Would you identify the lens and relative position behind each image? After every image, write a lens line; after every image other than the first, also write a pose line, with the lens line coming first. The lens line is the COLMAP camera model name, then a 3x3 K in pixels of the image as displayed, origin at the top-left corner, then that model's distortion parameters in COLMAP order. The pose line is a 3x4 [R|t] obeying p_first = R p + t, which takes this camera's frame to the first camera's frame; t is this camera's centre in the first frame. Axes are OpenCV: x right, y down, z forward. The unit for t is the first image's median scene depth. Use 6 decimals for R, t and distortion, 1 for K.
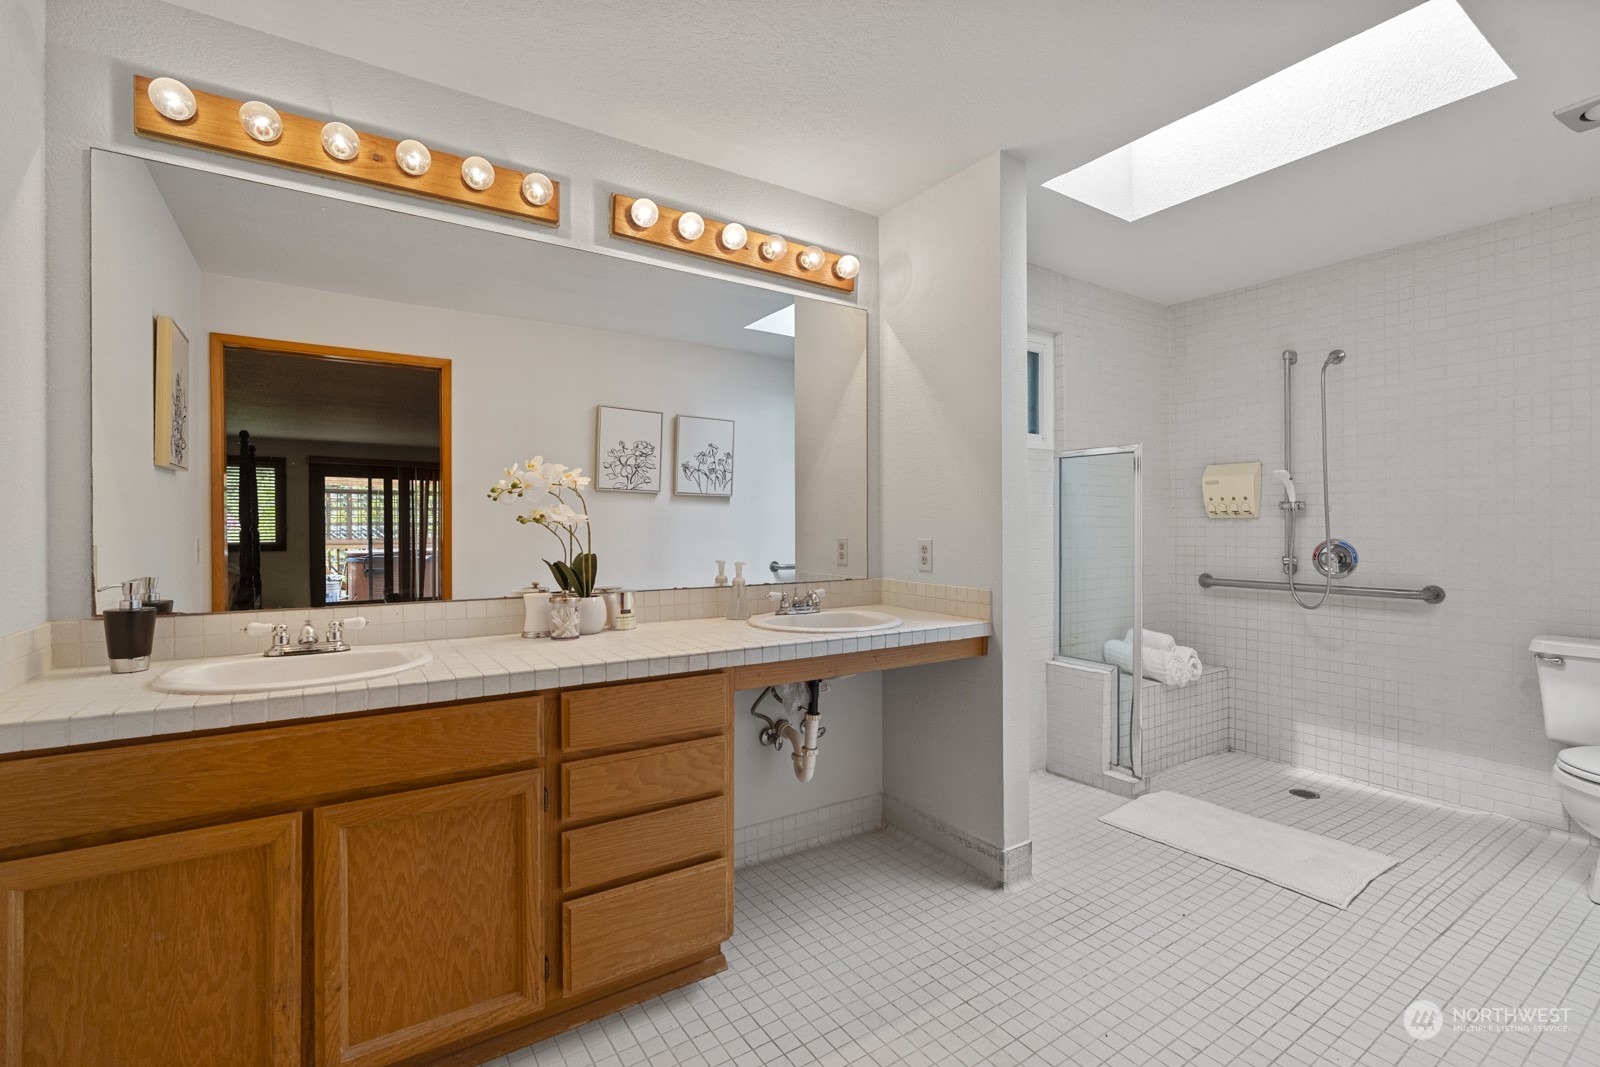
lens RADIAL K [[701.5, 0, 824.8], [0, 701.5, 530.3], [0, 0, 1]] dist [0.004289, 0.001071]
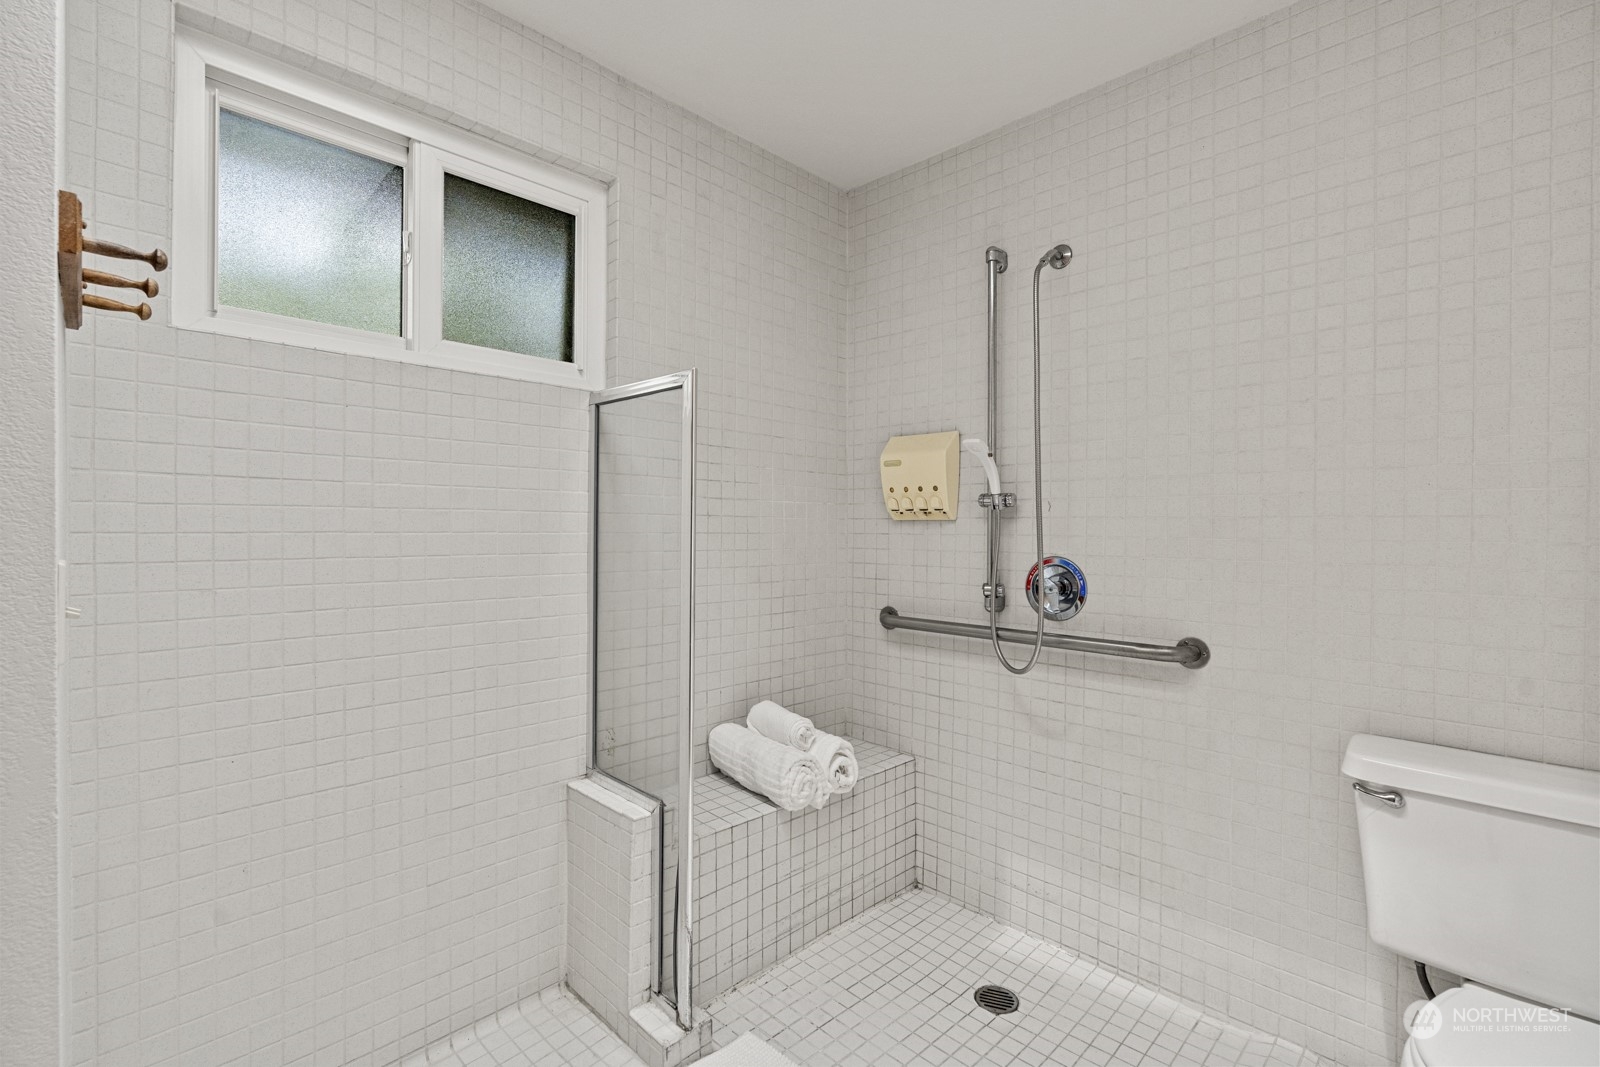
lens RADIAL K [[718.0, 0, 800.0], [0, 718.0, 533.5], [0, 0, 1]] dist [0.001511, 0.000182]
pose [[0.980717, 0.008780, 0.195235, 0.375268], [-0.008766, 0.999961, -0.000936, -0.004353], [-0.195236, -0.000793, 0.980756, 0.420526]]
